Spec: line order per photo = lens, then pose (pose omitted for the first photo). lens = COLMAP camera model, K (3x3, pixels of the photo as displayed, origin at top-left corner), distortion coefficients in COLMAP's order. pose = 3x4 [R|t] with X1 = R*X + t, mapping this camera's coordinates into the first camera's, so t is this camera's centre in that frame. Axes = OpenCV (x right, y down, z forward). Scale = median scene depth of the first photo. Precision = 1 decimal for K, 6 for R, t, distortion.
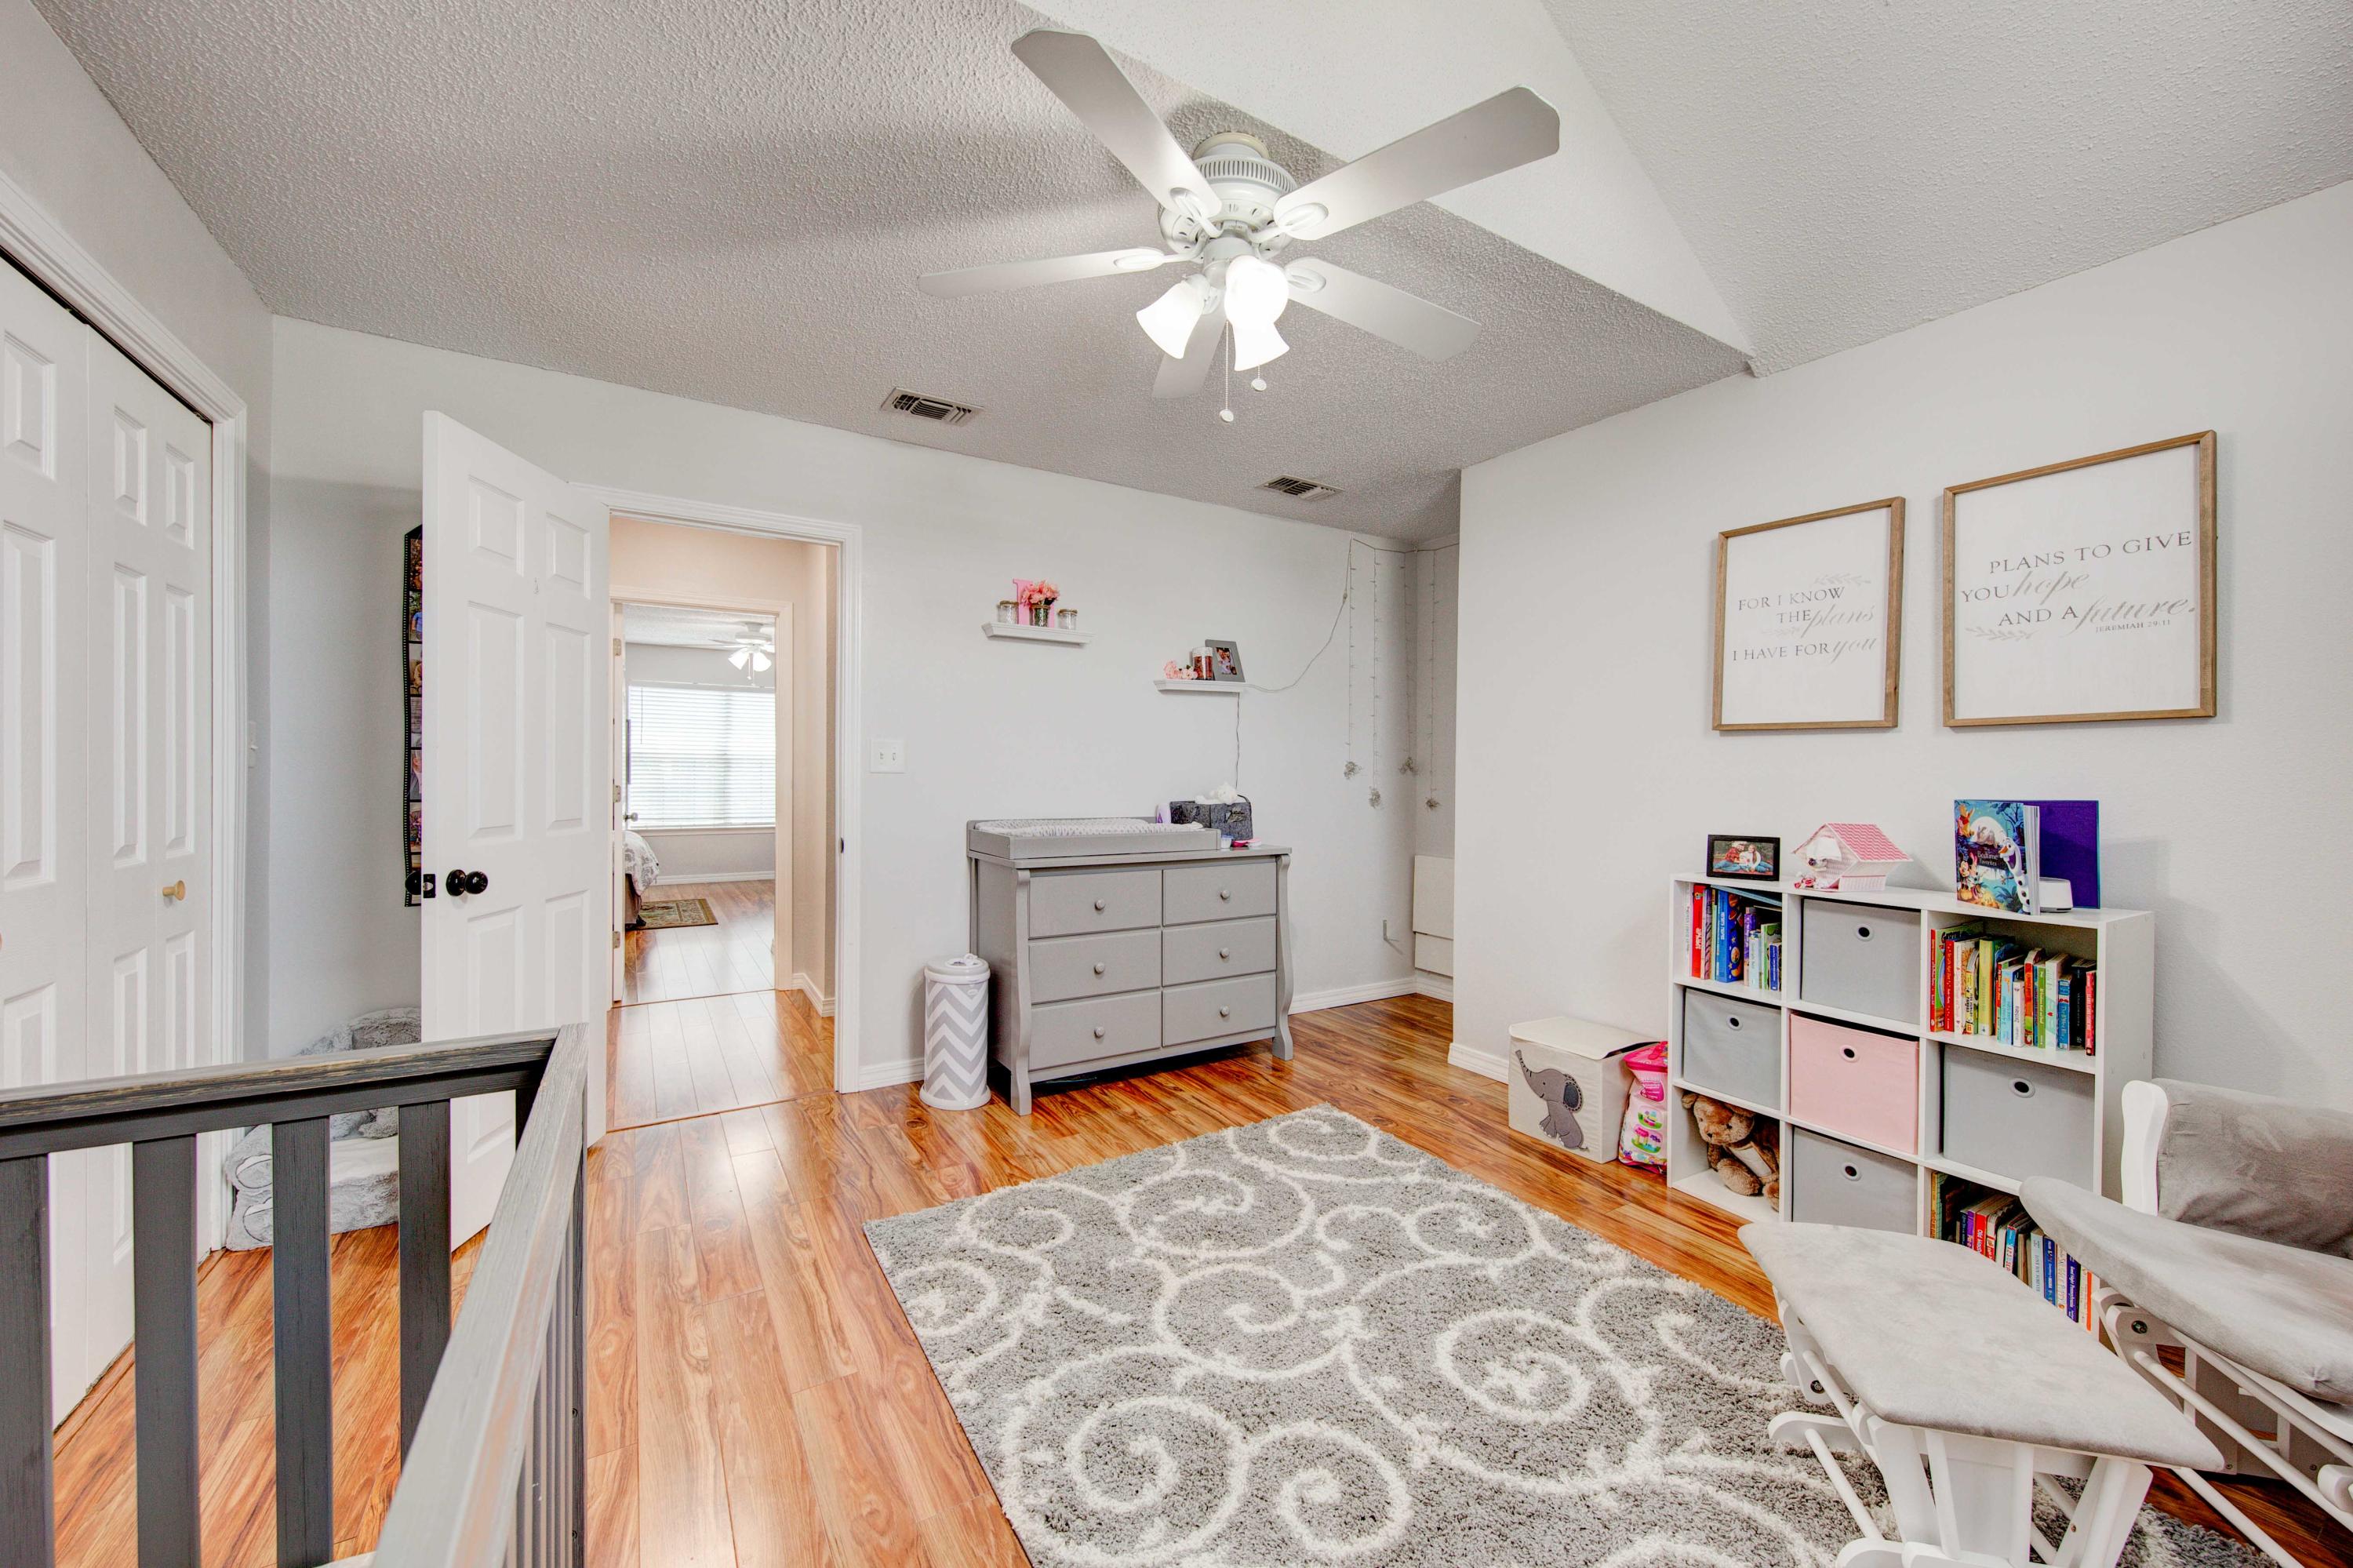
lens RADIAL K [[881.0, 0, 1188.0], [0, 881.0, 781.3], [0, 0, 1]] dist [0.015672, 0.000021]
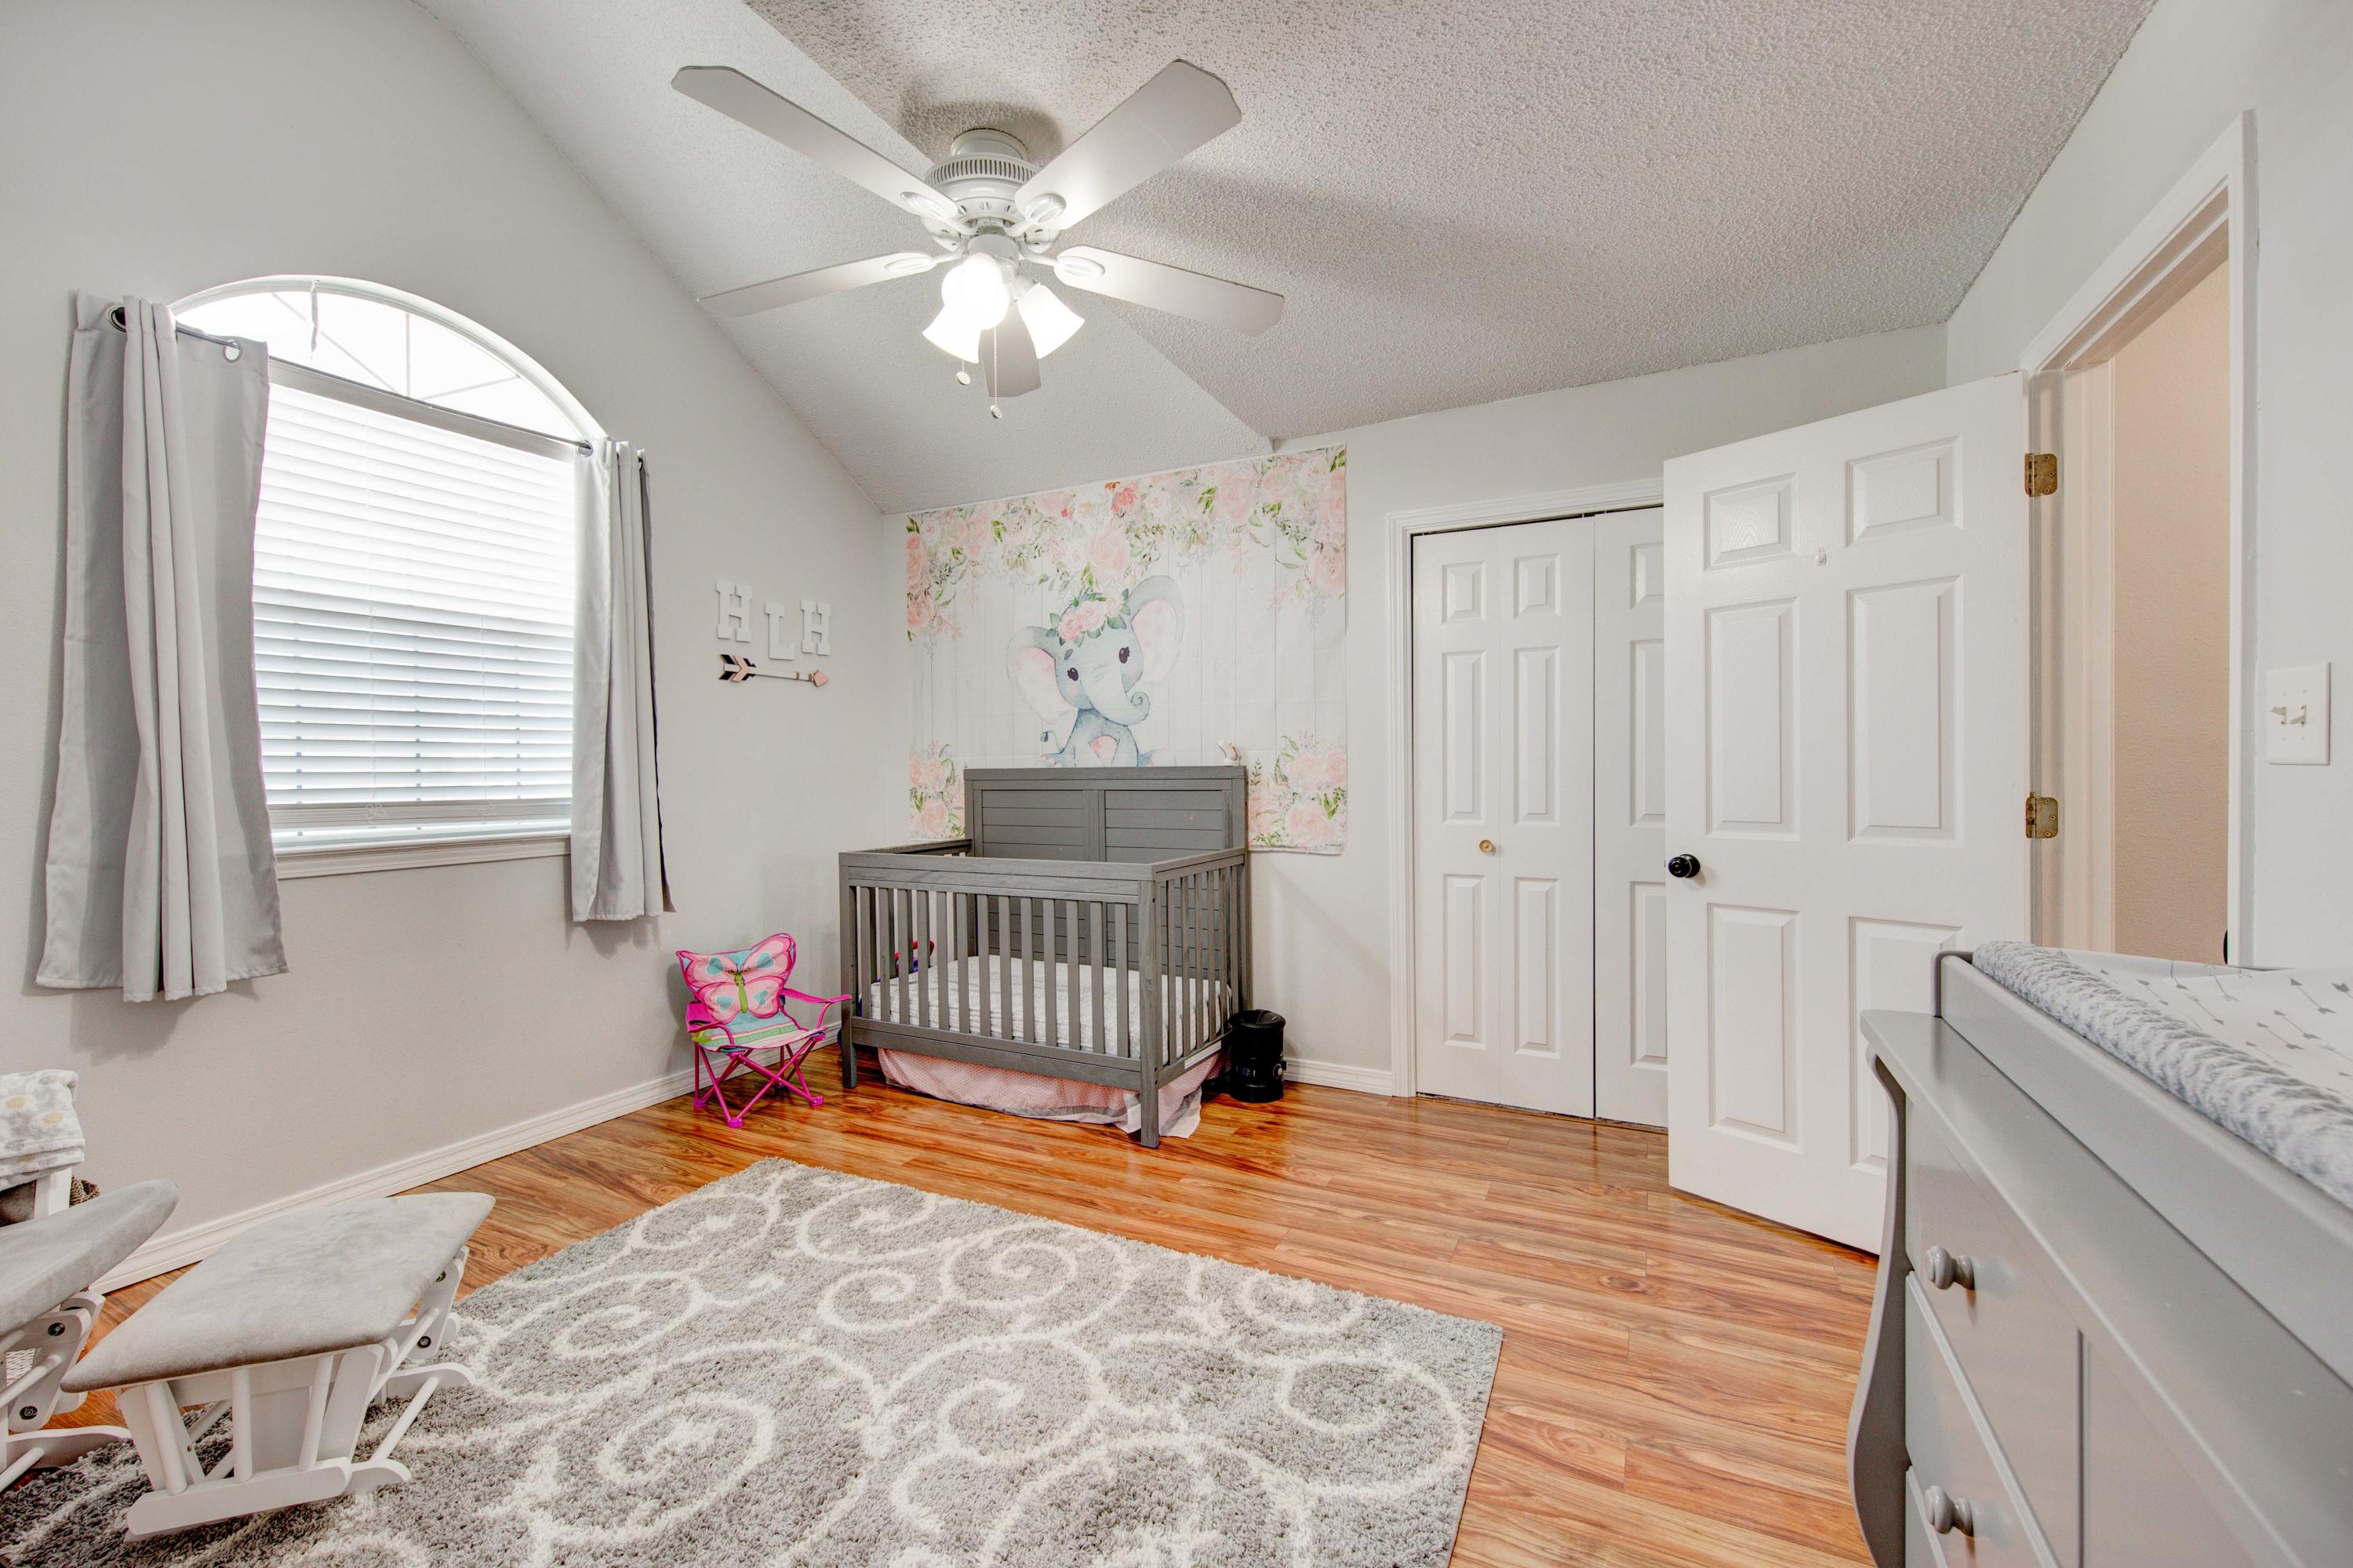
lens RADIAL K [[983.9, 0, 1176.5], [0, 983.9, 784.0], [0, 0, 1]] dist [0.033897, -0.013503]
pose [[-0.854740, 0.008298, -0.518989, 0.388195], [-0.001691, 0.999822, 0.018770, -0.013132], [0.519053, 0.016921, -0.854575, 1.777321]]
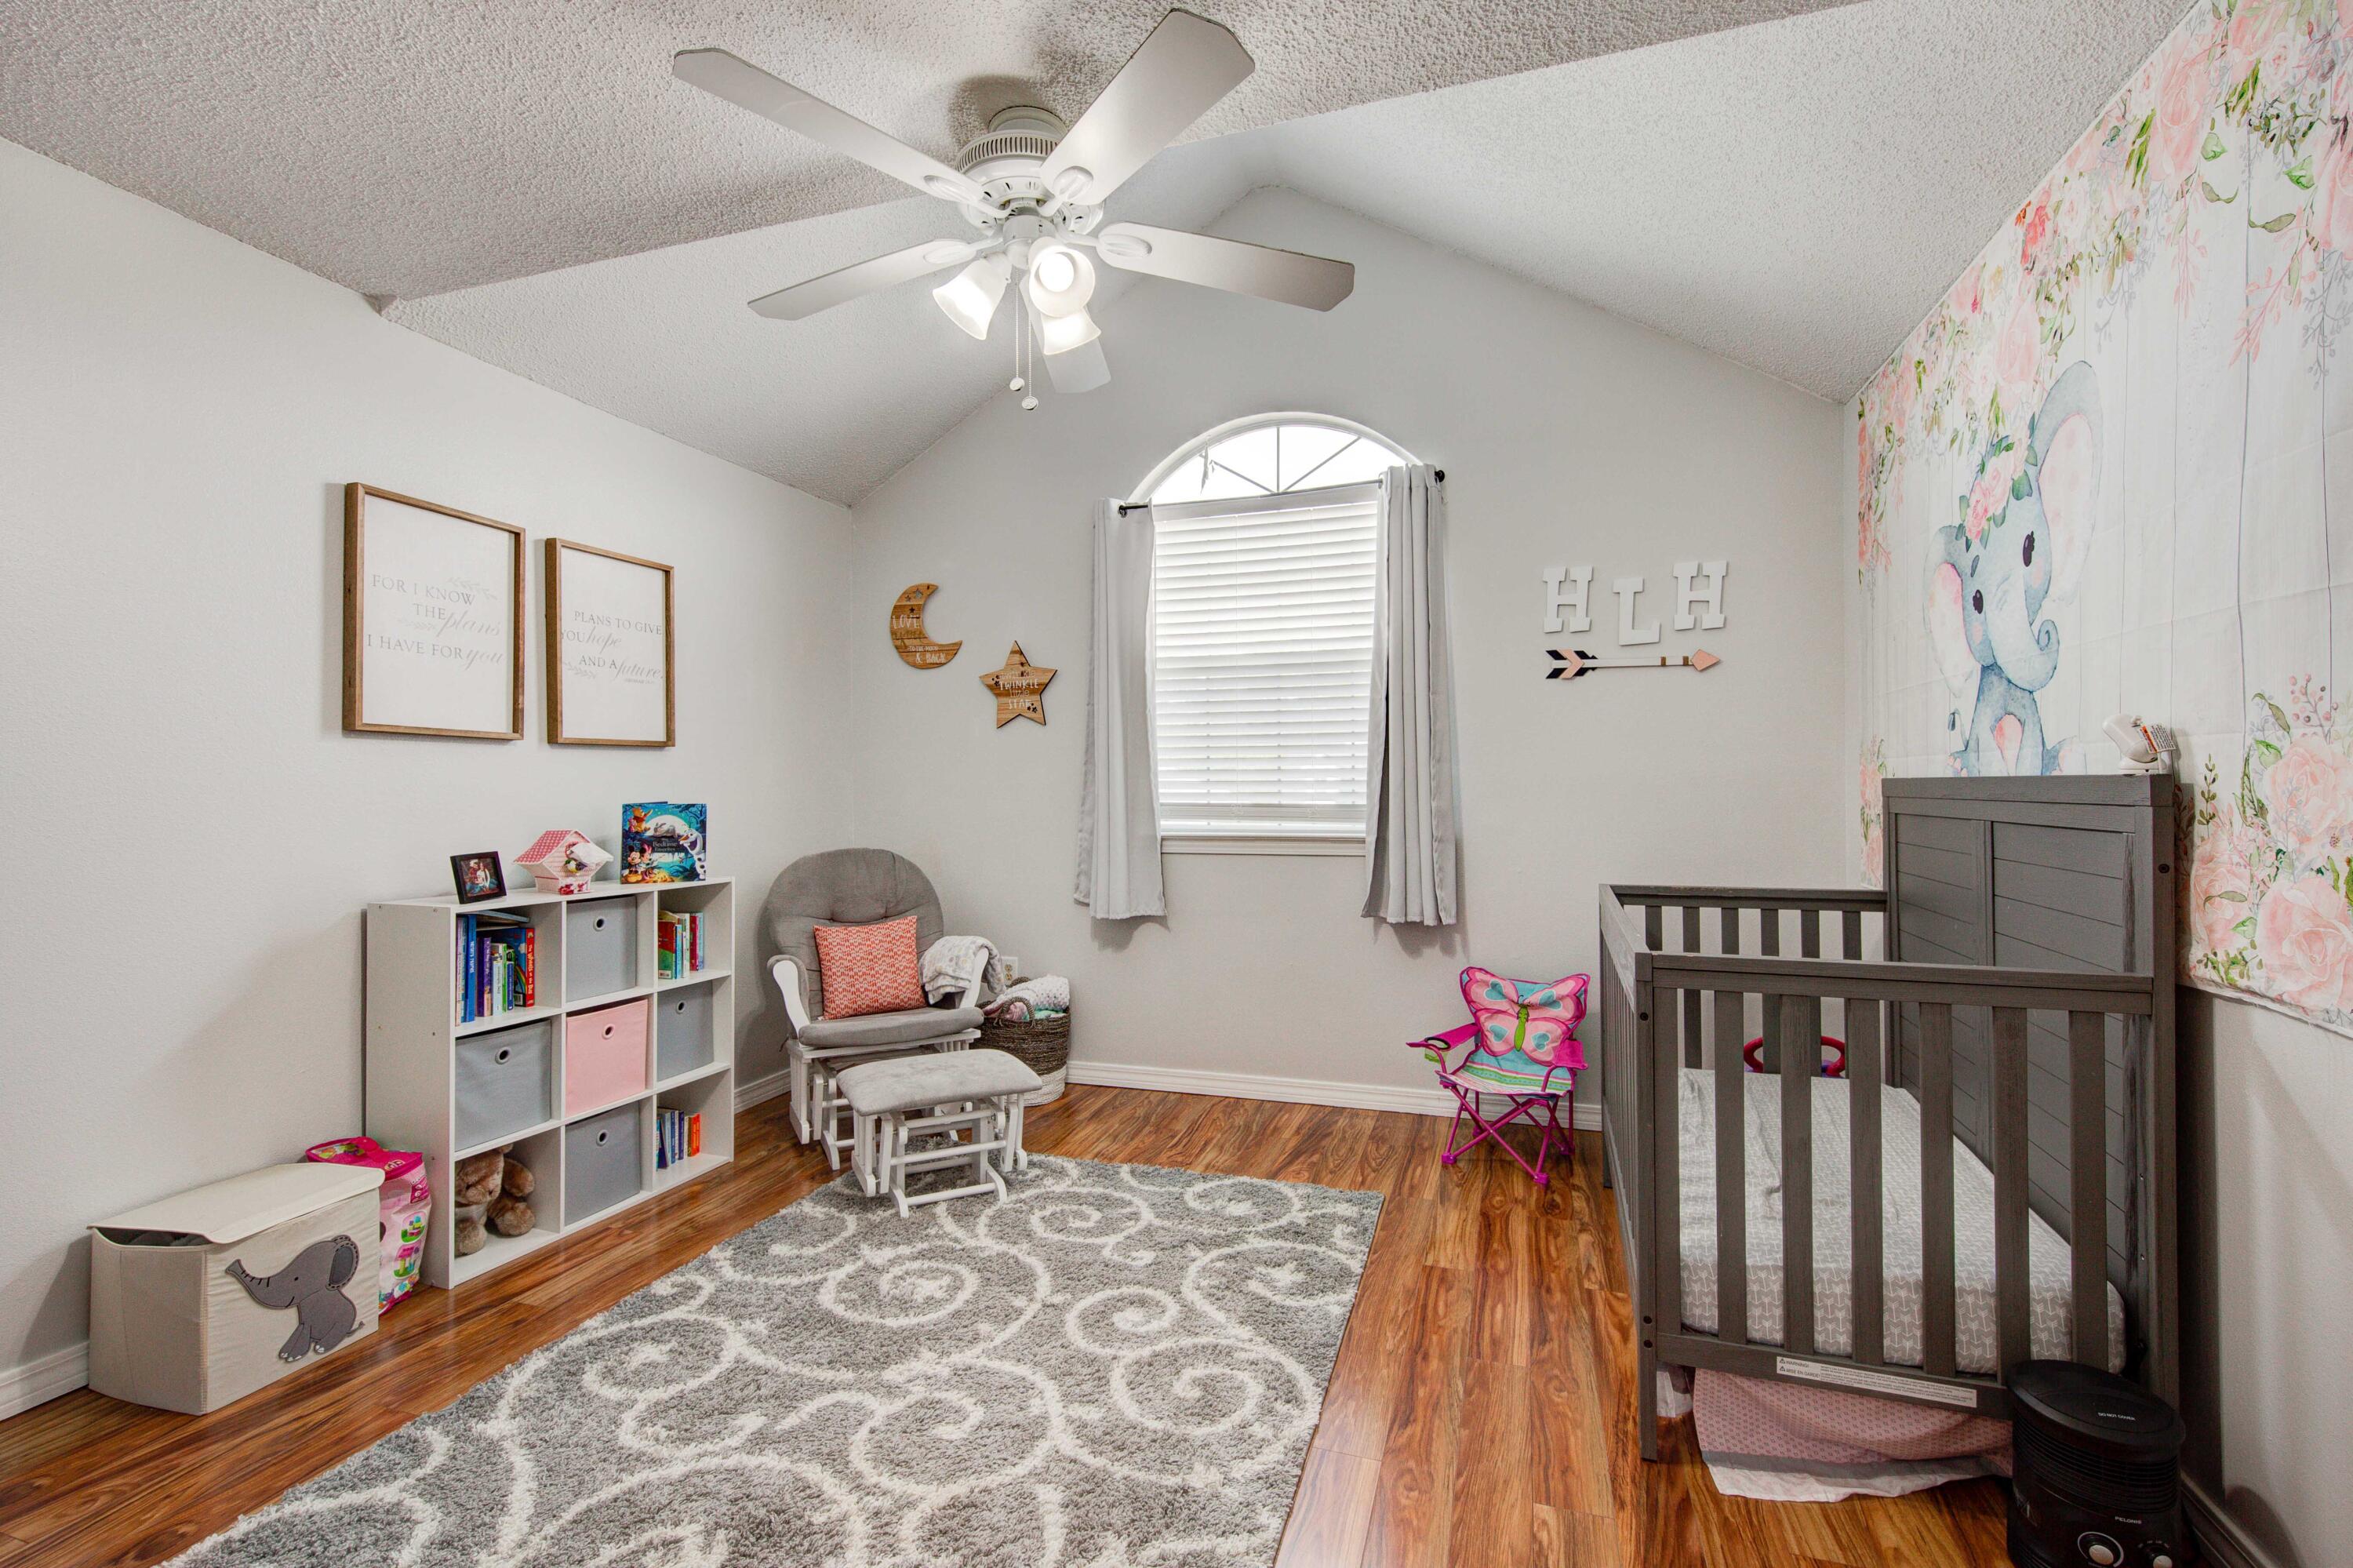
lens RADIAL K [[1037.6, 0, 1160.8], [0, 1037.6, 782.9], [0, 0, 1]] dist [0.002824, -0.000778]
pose [[-0.626640, -0.003803, 0.779300, -0.772761], [0.007102, 0.999919, 0.010590, -0.019936], [-0.779277, 0.012171, -0.626562, 1.360942]]
